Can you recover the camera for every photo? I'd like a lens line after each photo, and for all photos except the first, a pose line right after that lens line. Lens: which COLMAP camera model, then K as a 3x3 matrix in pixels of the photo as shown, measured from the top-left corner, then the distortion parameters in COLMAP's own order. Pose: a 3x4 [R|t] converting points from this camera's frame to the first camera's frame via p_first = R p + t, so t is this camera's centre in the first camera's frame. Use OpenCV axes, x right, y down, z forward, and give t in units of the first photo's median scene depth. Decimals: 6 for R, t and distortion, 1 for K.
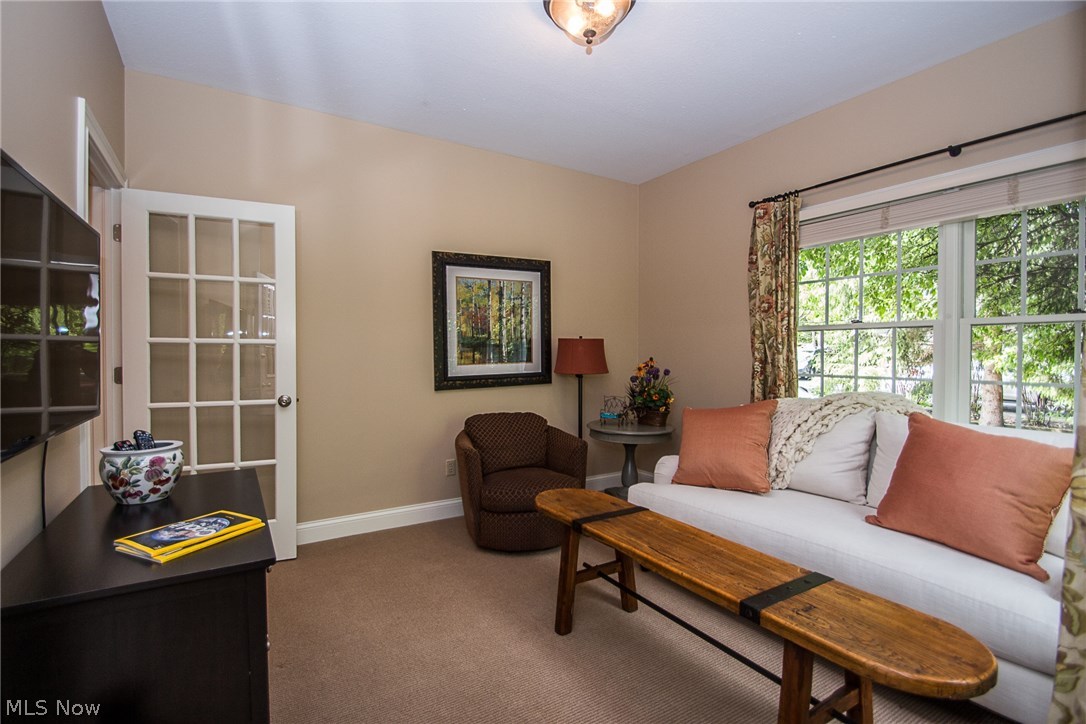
lens RADIAL K [[513.2, 0, 534.5], [0, 513.2, 353.8], [0, 0, 1]] dist [-0.000963, -0.000182]
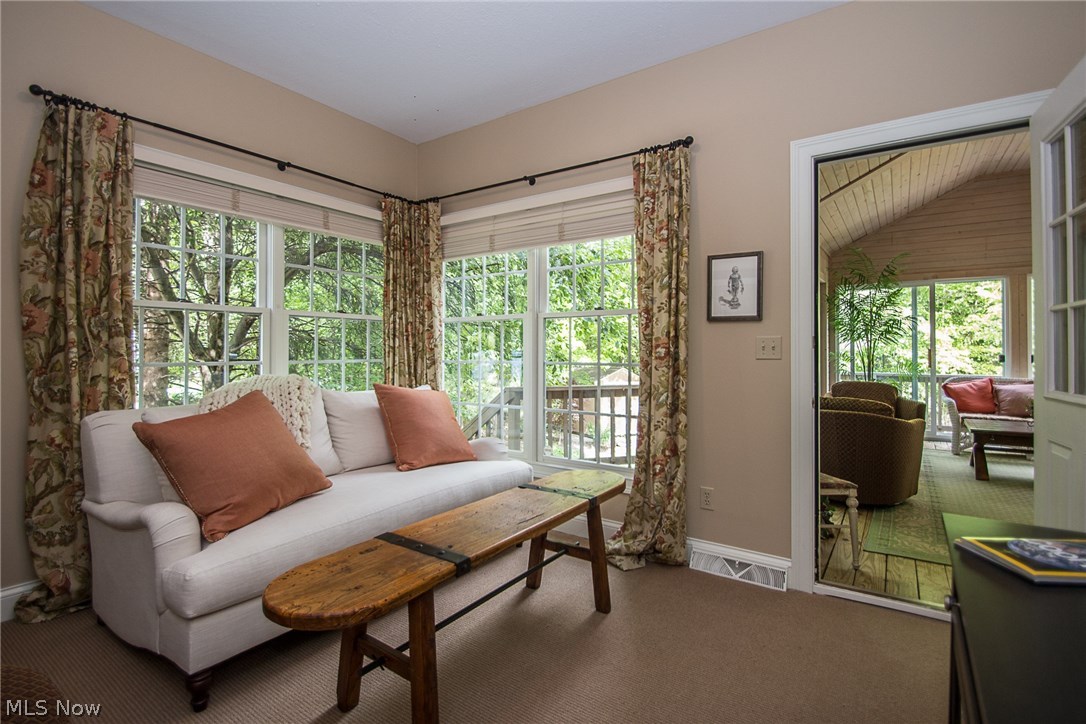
lens RADIAL K [[513.2, 0, 534.5], [0, 513.2, 353.8], [0, 0, 1]] dist [-0.000963, -0.000182]
pose [[-0.387919, -0.010210, 0.921637, -0.626550], [-0.001588, 0.999945, 0.010410, 0.025463], [-0.921692, 0.002575, -0.387913, 1.191453]]
